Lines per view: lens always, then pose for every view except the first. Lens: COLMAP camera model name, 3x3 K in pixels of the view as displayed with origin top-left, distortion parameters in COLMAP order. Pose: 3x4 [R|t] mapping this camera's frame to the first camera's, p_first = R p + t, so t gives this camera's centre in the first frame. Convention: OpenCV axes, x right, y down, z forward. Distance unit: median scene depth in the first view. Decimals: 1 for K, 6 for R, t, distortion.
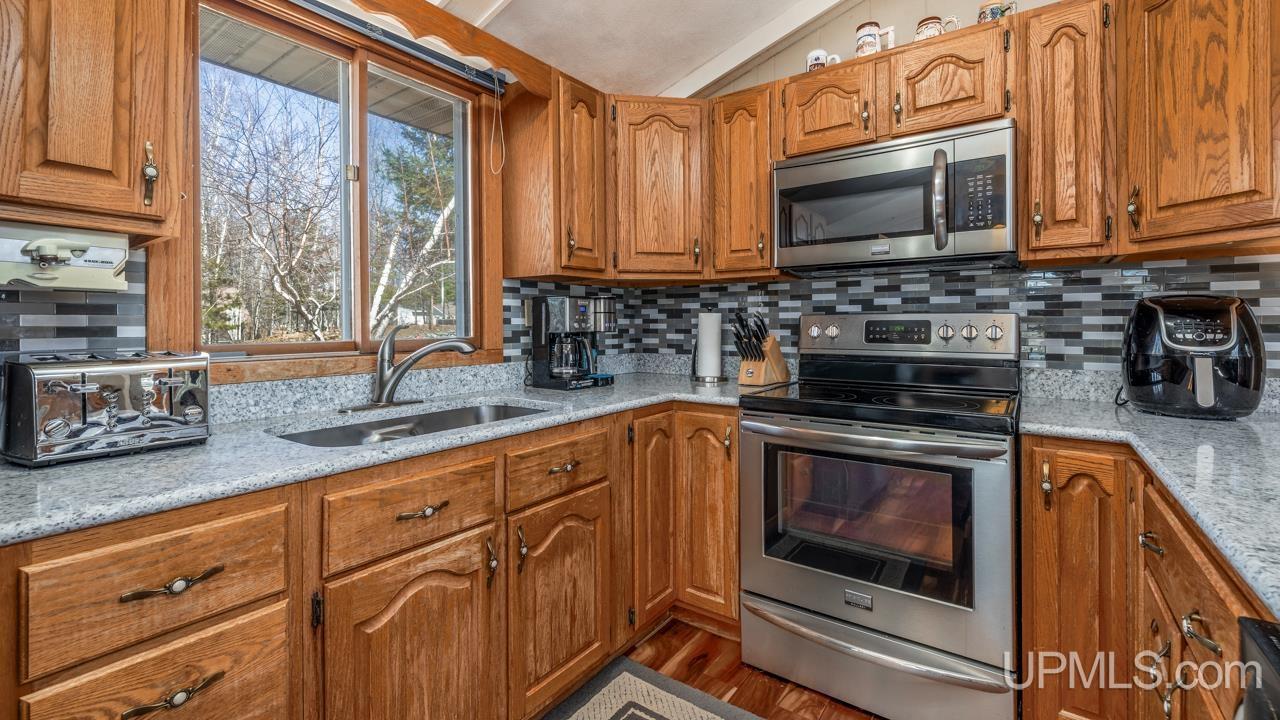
lens RADIAL K [[555.3, 0, 681.4], [0, 555.3, 328.7], [0, 0, 1]] dist [0.000999, 0.000068]
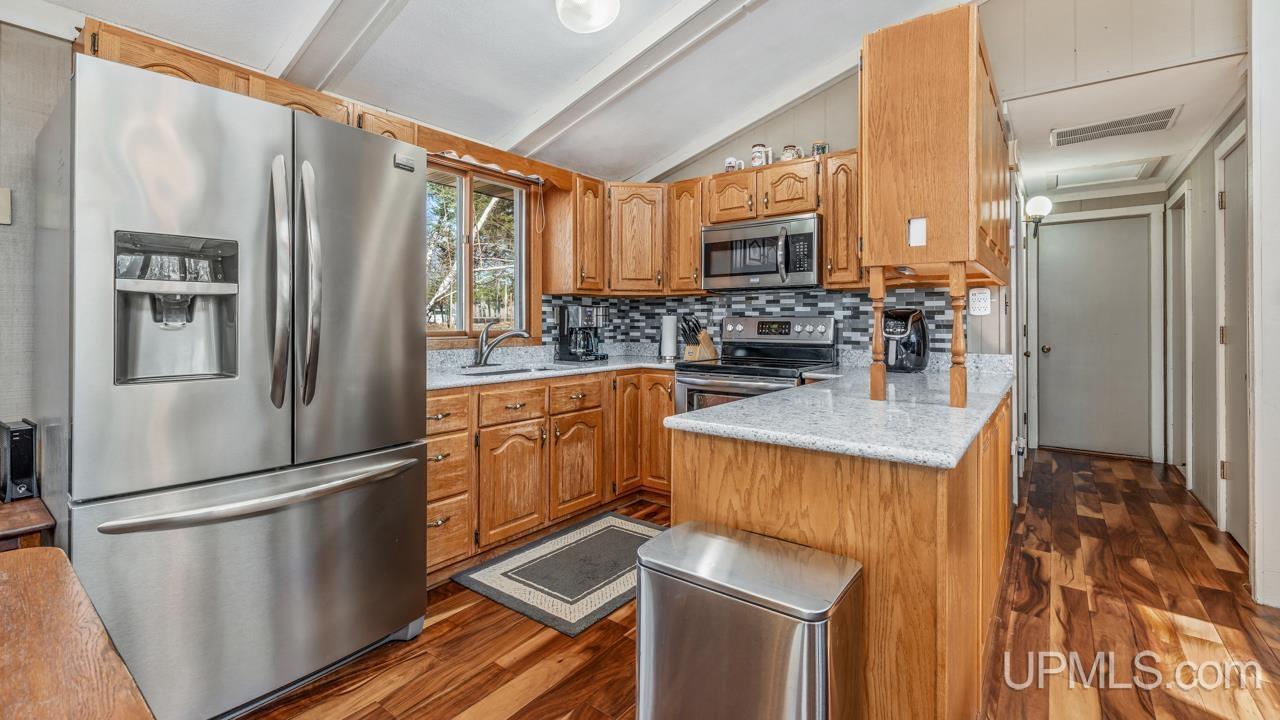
lens RADIAL K [[547.1, 0, 639.3], [0, 547.1, 316.5], [0, 0, 1]] dist [-0.000178, -0.000006]
pose [[0.995479, 0.004387, -0.094878, 0.129026], [-0.006400, 0.999761, -0.020926, 0.007433], [0.094764, 0.021439, 0.995269, -0.626995]]
